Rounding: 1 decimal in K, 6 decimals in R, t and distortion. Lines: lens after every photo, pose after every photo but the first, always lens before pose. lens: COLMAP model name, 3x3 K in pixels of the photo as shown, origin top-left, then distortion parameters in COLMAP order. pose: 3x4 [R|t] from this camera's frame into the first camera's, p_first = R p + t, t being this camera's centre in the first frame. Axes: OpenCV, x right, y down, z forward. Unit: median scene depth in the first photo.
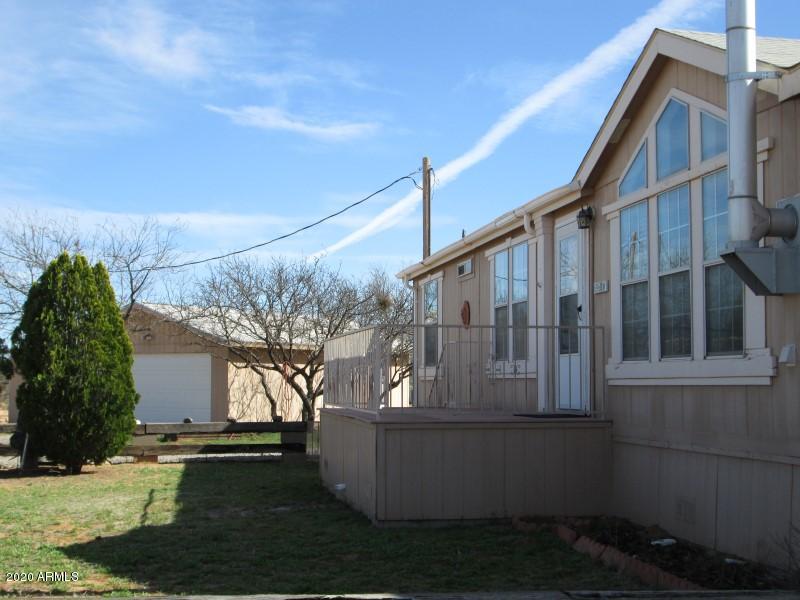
lens RADIAL K [[1236.0, 0, 400.0], [0, 1236.0, 300.0], [0, 0, 1]] dist [-0.023931, 0.078459]
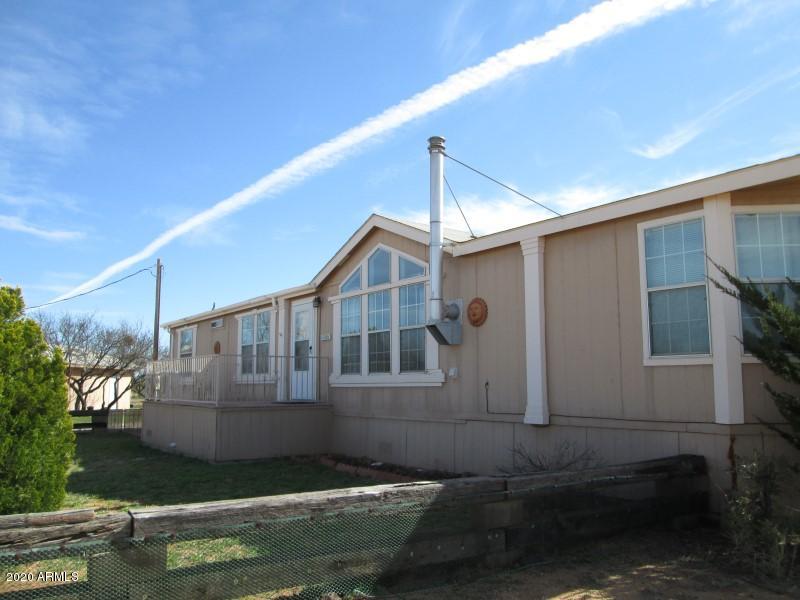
lens RADIAL K [[676.5, 0, 381.2], [0, 676.5, 302.6], [0, 0, 1]] dist [-0.003831, -0.006101]
pose [[0.913595, 0.045263, 0.404098, -0.194514], [-0.022511, 0.997891, -0.060880, -0.001951], [-0.406001, 0.046523, 0.912687, -0.029996]]
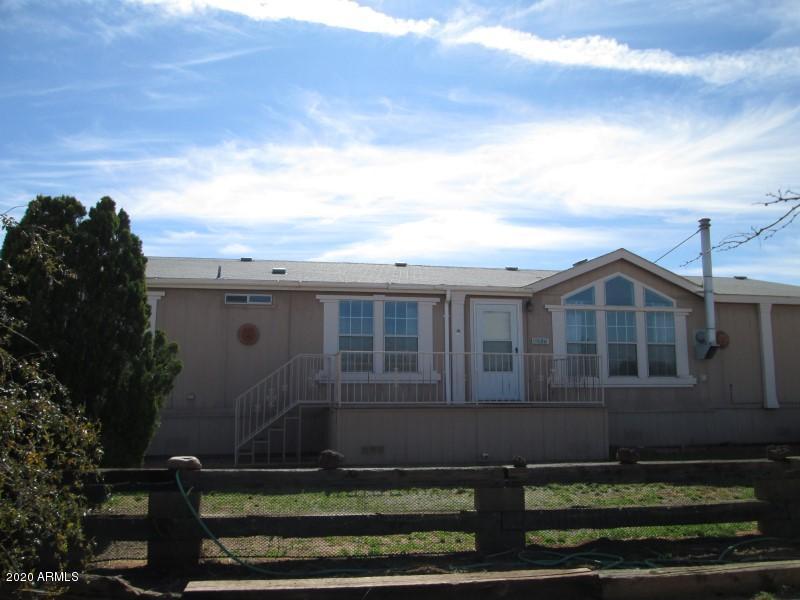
lens RADIAL K [[676.5, 0, 381.2], [0, 676.5, 302.6], [0, 0, 1]] dist [-0.003831, -0.006101]
pose [[-0.049829, 0.125308, 0.990866, -0.966940], [-0.064483, 0.989625, -0.128394, 0.088826], [-0.996674, -0.070292, -0.041231, 1.300971]]
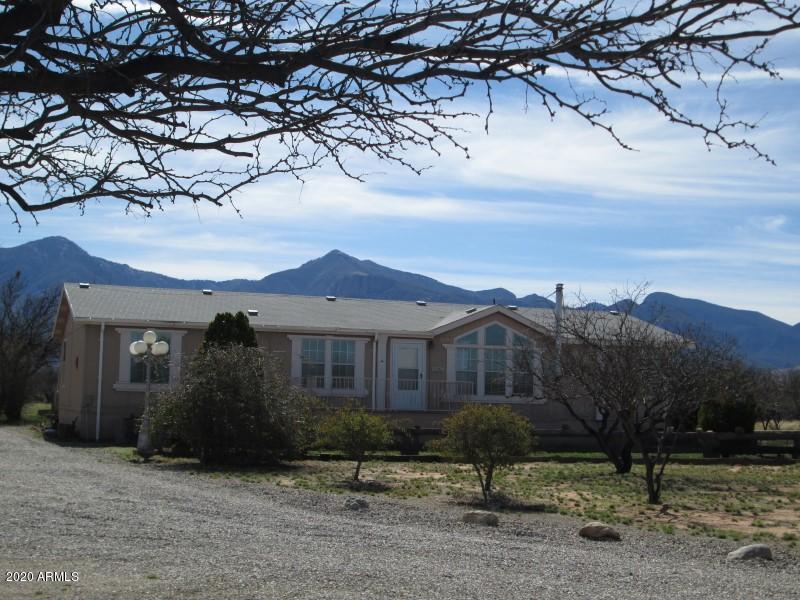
lens RADIAL K [[1265.0, 0, 459.8], [0, 1265.0, 300.2], [0, 0, 1]] dist [-0.144919, 0.004899]
pose [[-0.238101, 0.081546, 0.967811, -2.840128], [-0.080584, 0.991375, -0.103357, 0.136433], [-0.967892, -0.102600, -0.229476, 1.652565]]
